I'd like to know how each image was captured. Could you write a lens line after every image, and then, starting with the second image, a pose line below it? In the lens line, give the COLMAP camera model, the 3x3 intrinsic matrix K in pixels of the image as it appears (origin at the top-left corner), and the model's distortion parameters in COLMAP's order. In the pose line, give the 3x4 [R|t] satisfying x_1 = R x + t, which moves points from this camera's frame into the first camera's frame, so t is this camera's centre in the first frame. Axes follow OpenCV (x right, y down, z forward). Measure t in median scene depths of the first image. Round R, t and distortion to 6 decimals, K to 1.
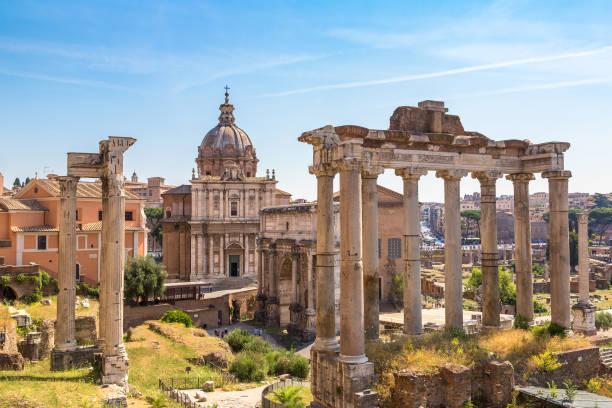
lens RADIAL K [[563.9, 0, 306.0], [0, 563.9, 204.0], [0, 0, 1]] dist [0.003462, 0.000548]
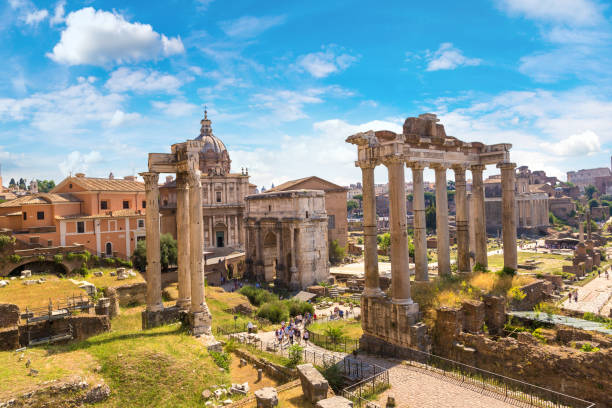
lens RADIAL K [[397.1, 0, 306.0], [0, 397.1, 204.0], [0, 0, 1]] dist [0.000177, 0.001089]
pose [[0.984939, -0.029589, 0.170349, -0.116602], [0.024704, 0.999222, 0.030729, 0.001309], [-0.171126, -0.026057, 0.984905, 0.037503]]
